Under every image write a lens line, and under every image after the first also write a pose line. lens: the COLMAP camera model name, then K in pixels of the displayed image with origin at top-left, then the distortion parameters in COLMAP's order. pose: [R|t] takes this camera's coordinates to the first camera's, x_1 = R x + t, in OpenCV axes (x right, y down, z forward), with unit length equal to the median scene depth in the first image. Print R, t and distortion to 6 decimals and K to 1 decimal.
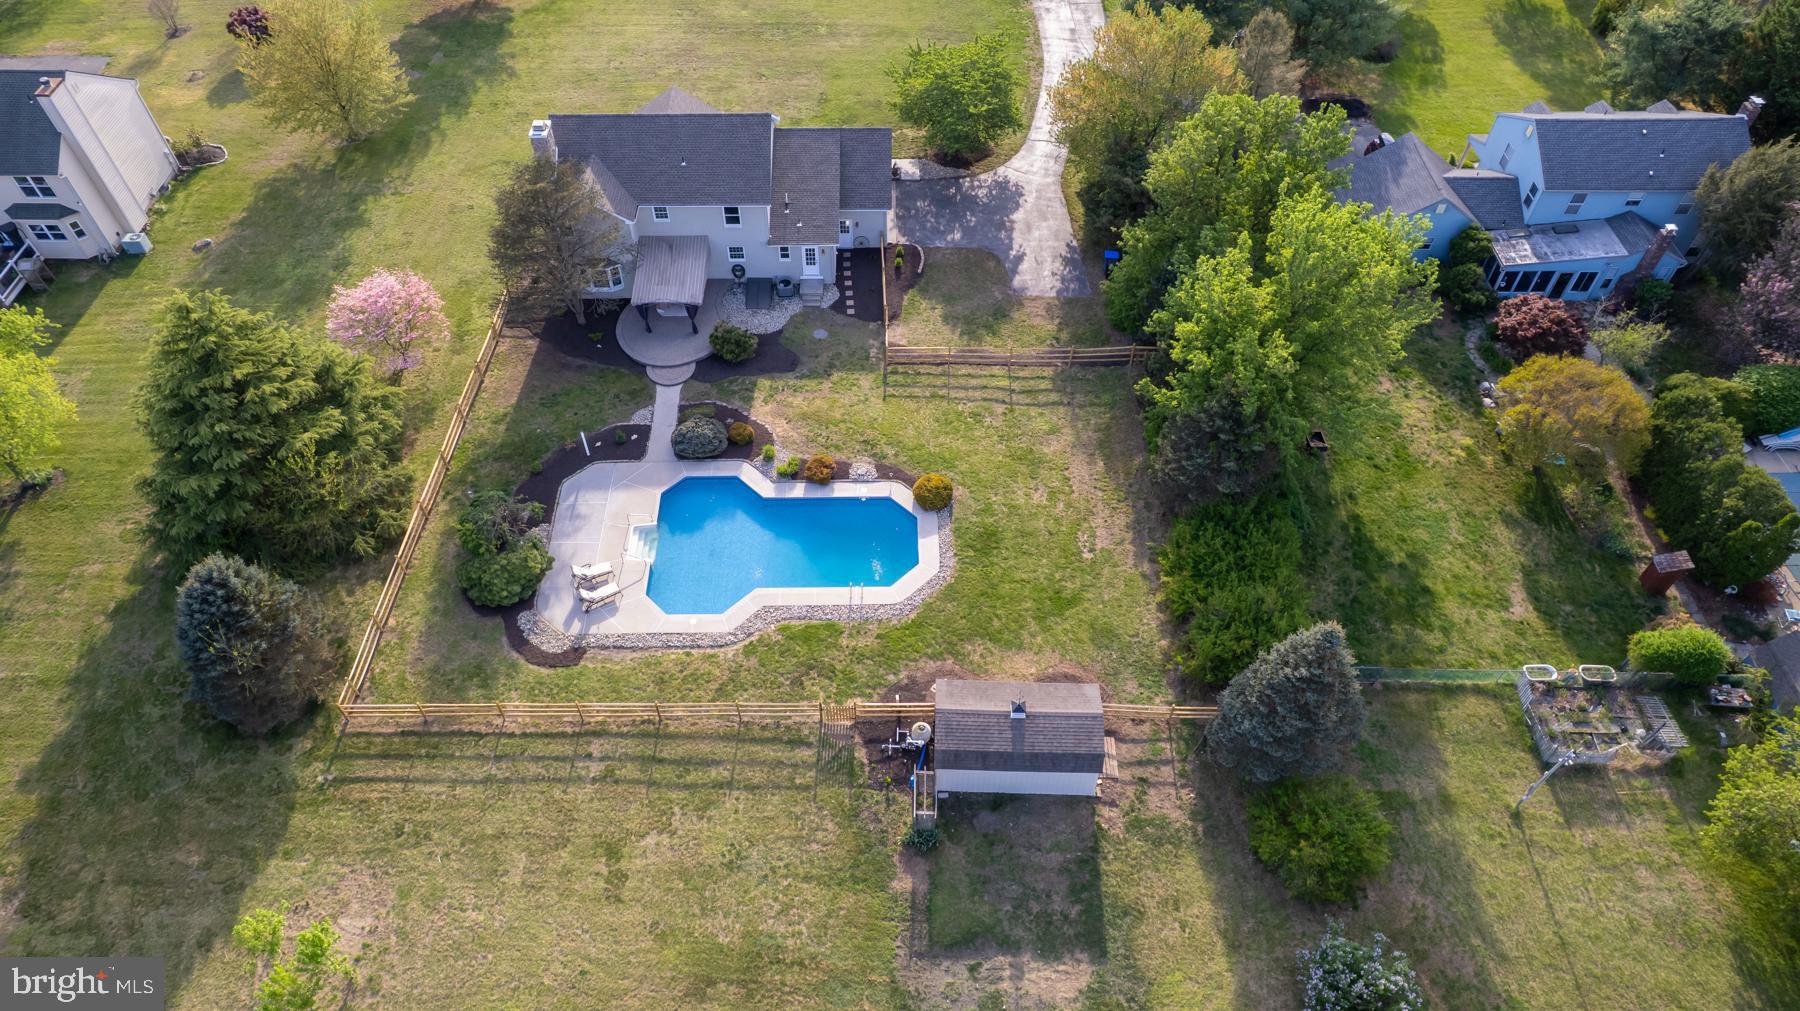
lens RADIAL K [[1148.8, 0, 900.0], [0, 1148.8, 505.5], [0, 0, 1]] dist [-0.075094, 0.083990]
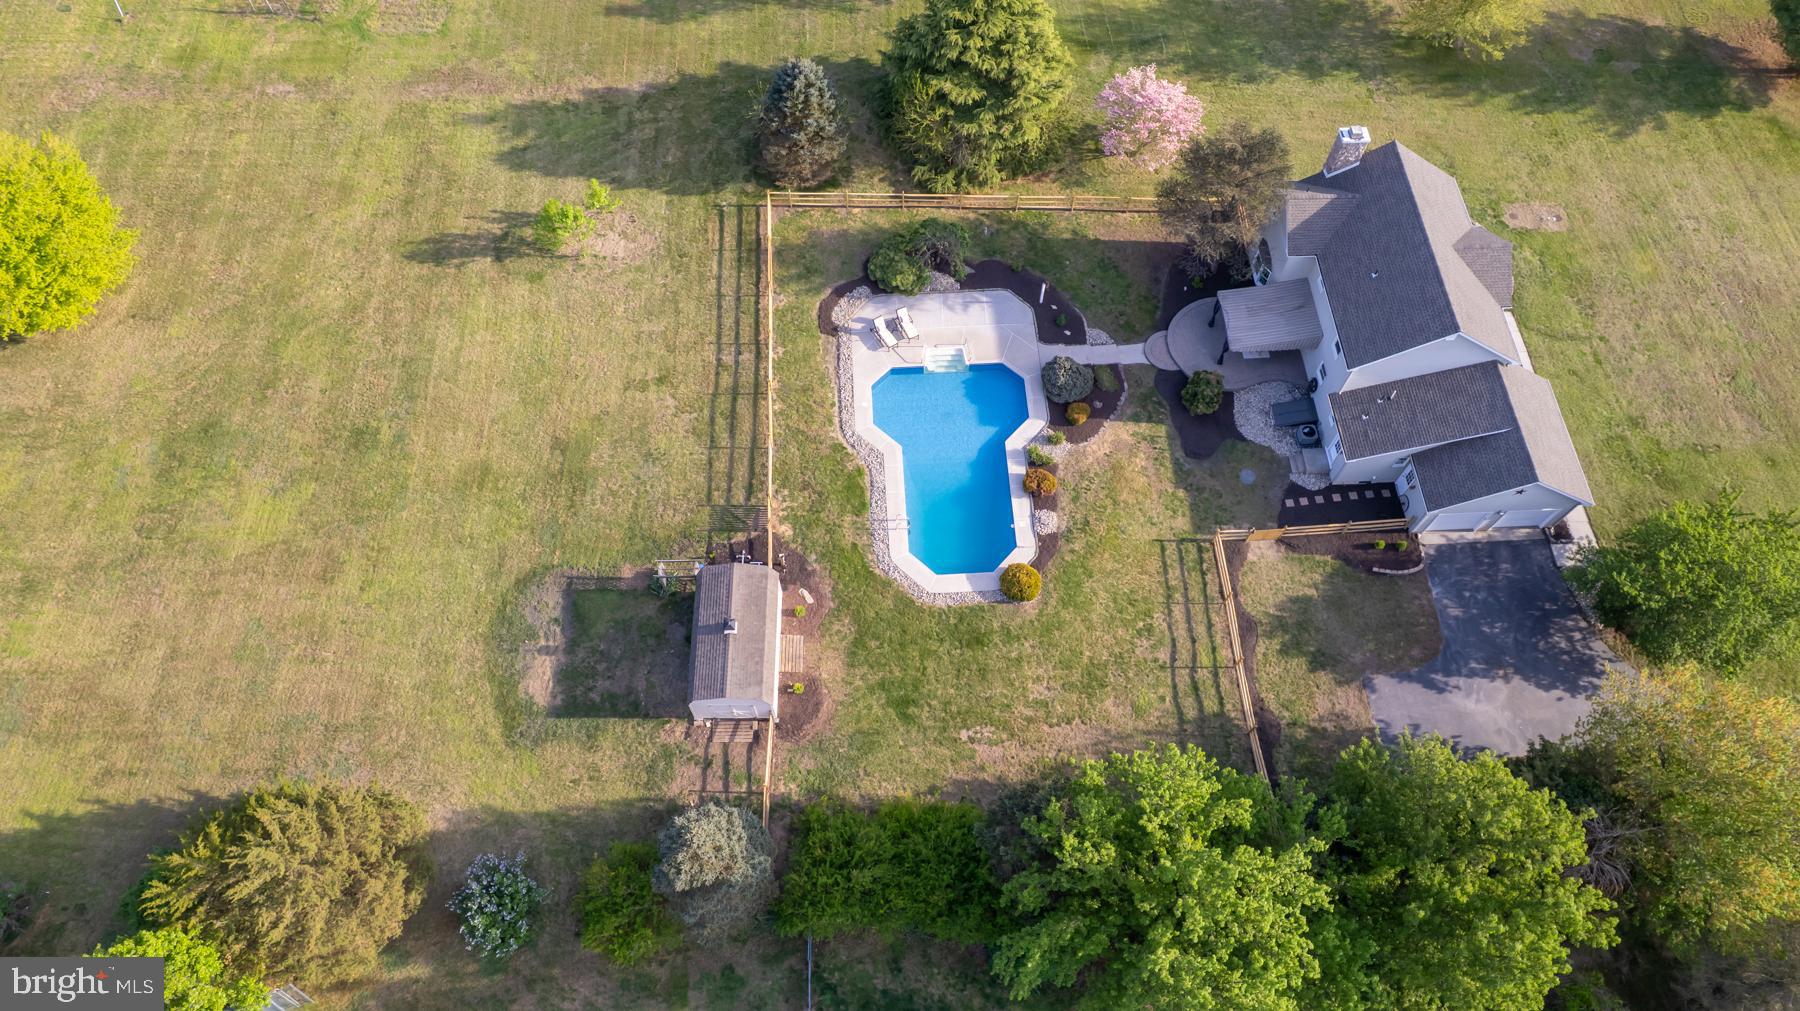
lens RADIAL K [[1148.8, 0, 900.0], [0, 1148.8, 505.5], [0, 0, 1]] dist [-0.075094, 0.083990]
pose [[0.041252, 0.883453, -0.466701, 0.411094], [-0.767978, 0.326835, 0.550807, -0.479754], [0.639146, 0.335694, 0.691955, 0.198698]]
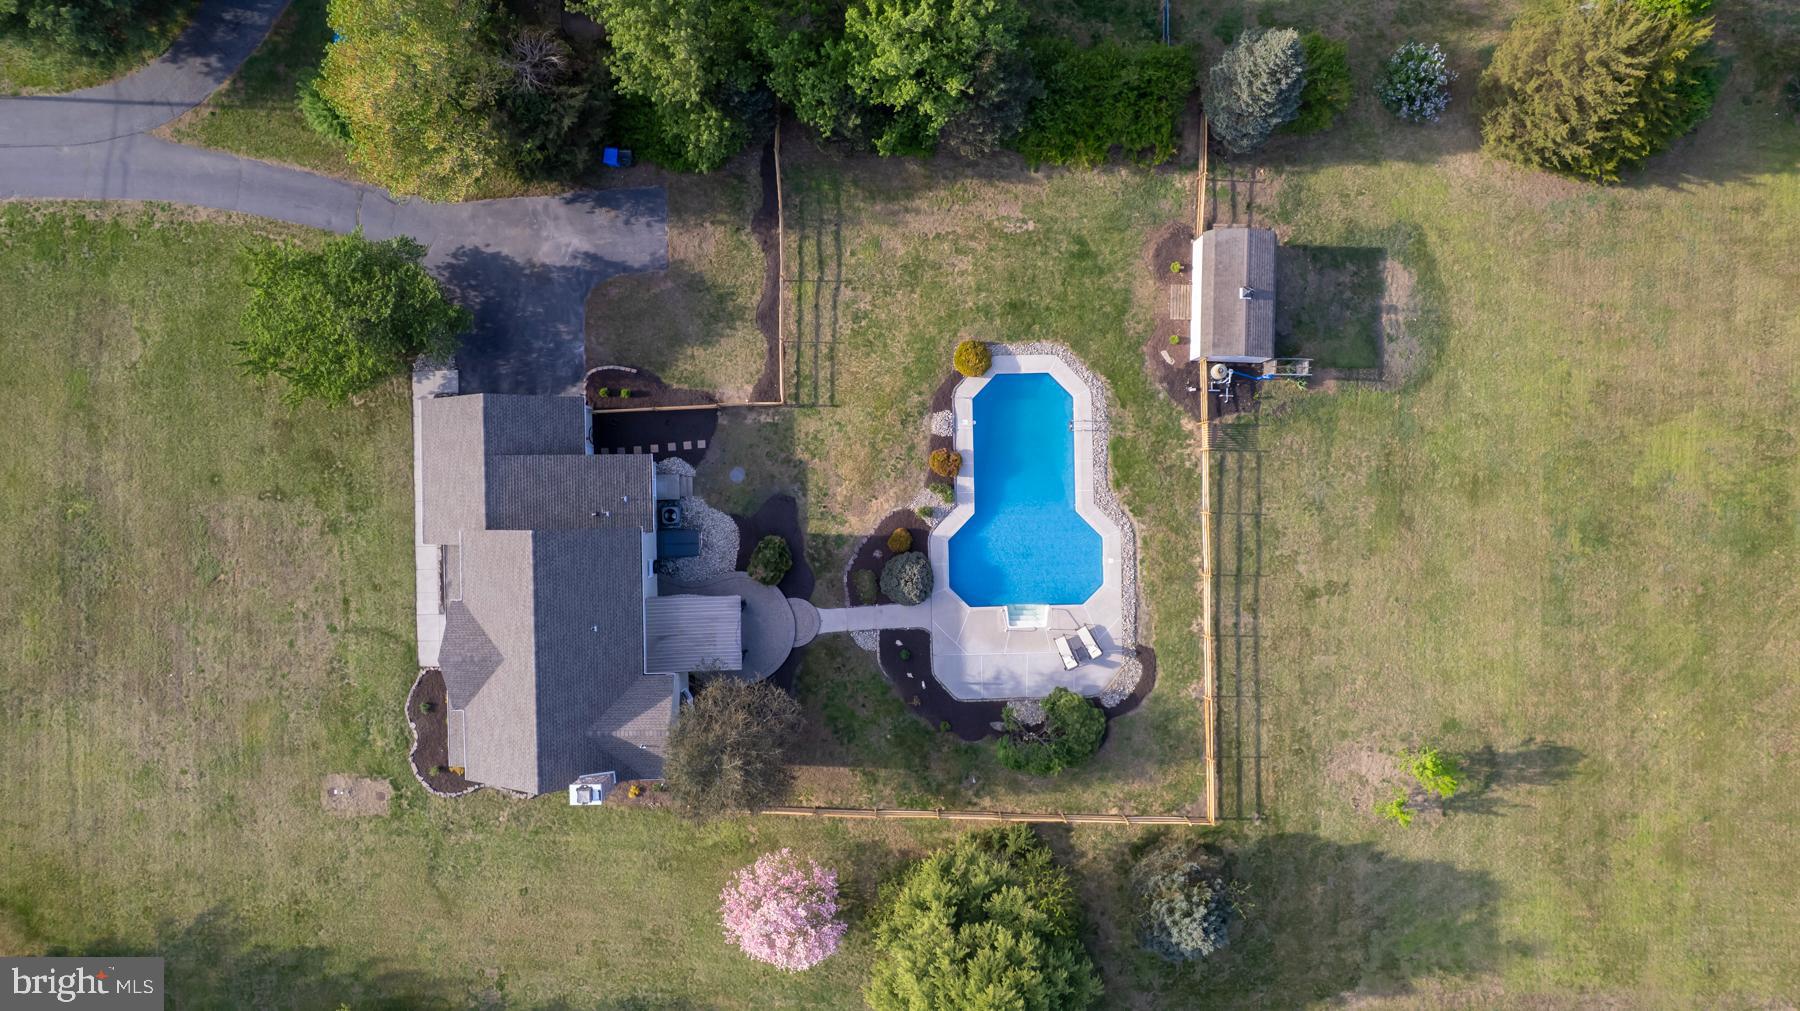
lens RADIAL K [[1148.8, 0, 900.0], [0, 1148.8, 505.5], [0, 0, 1]] dist [-0.075094, 0.083990]
pose [[-0.005203, -0.999856, -0.016158, -0.088400], [0.760270, -0.014451, 0.649446, -0.734679], [-0.649586, -0.008906, 0.760236, 0.199068]]
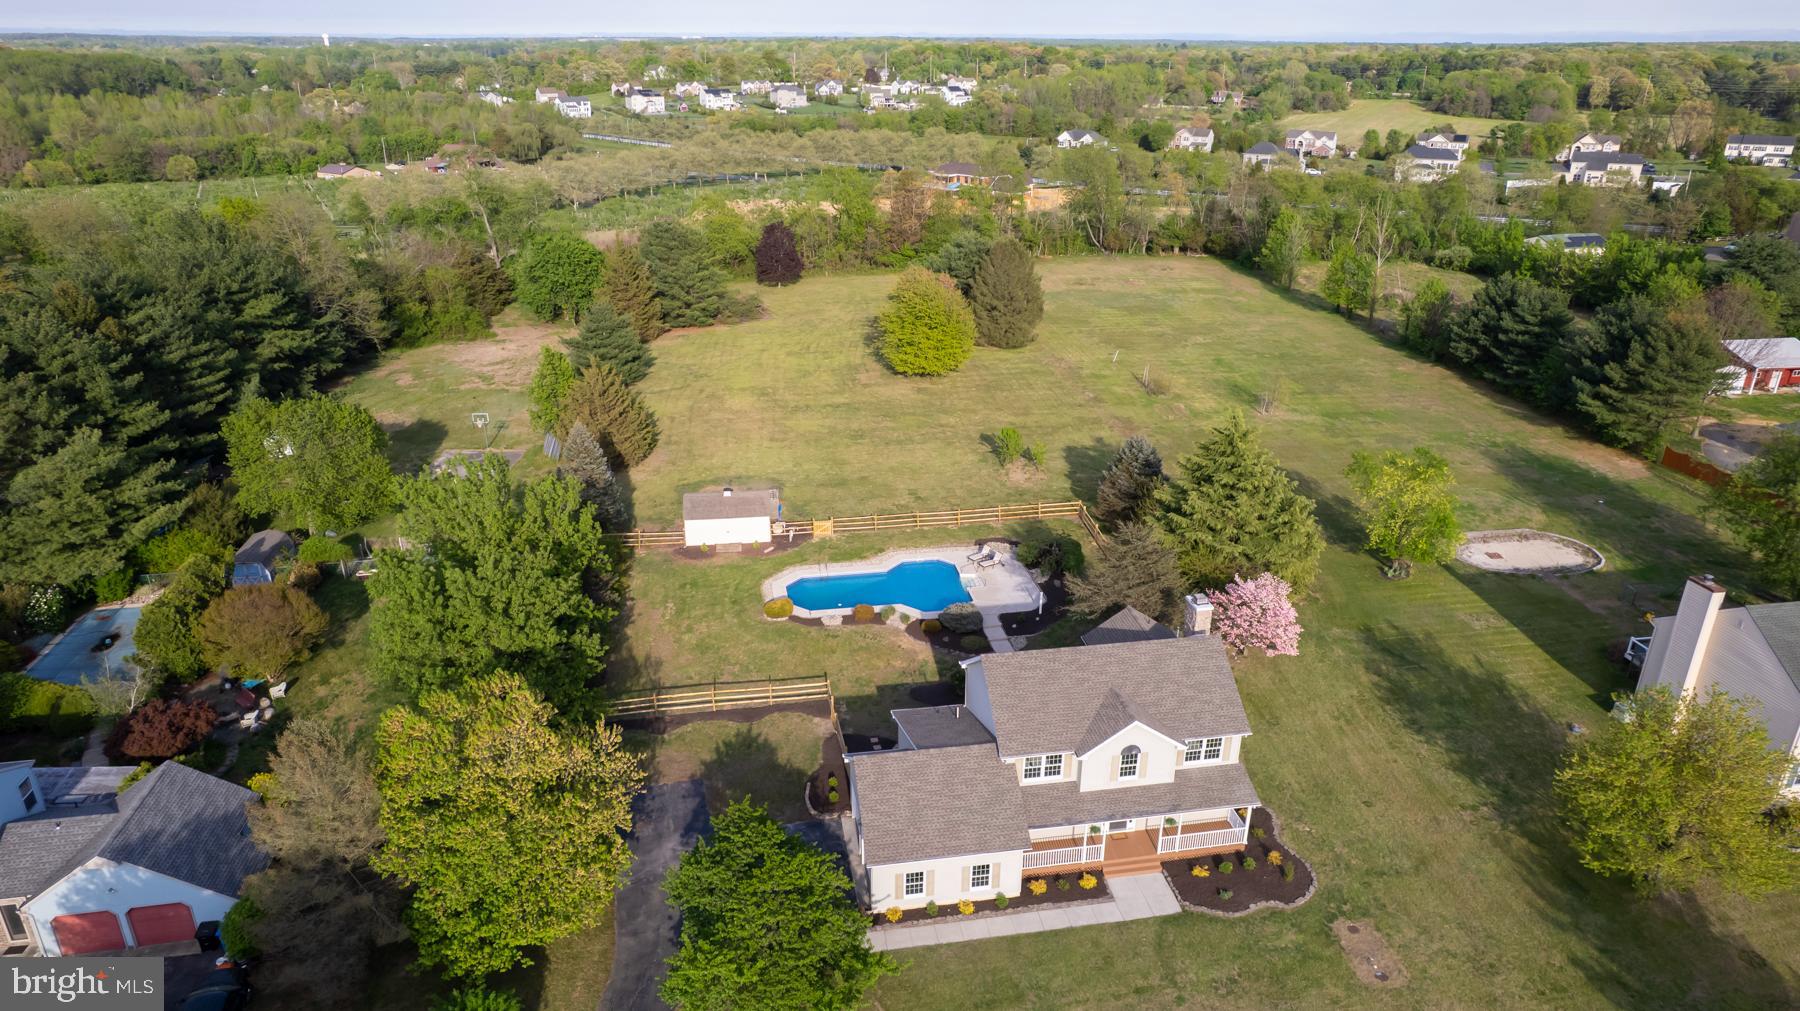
lens RADIAL K [[1148.8, 0, 900.0], [0, 1148.8, 505.5], [0, 0, 1]] dist [-0.075094, 0.083990]
pose [[-0.987446, 0.051625, -0.149283, 0.078694], [-0.126621, 0.306313, 0.943472, -1.289416], [0.094435, 0.950530, -0.295930, 1.230502]]
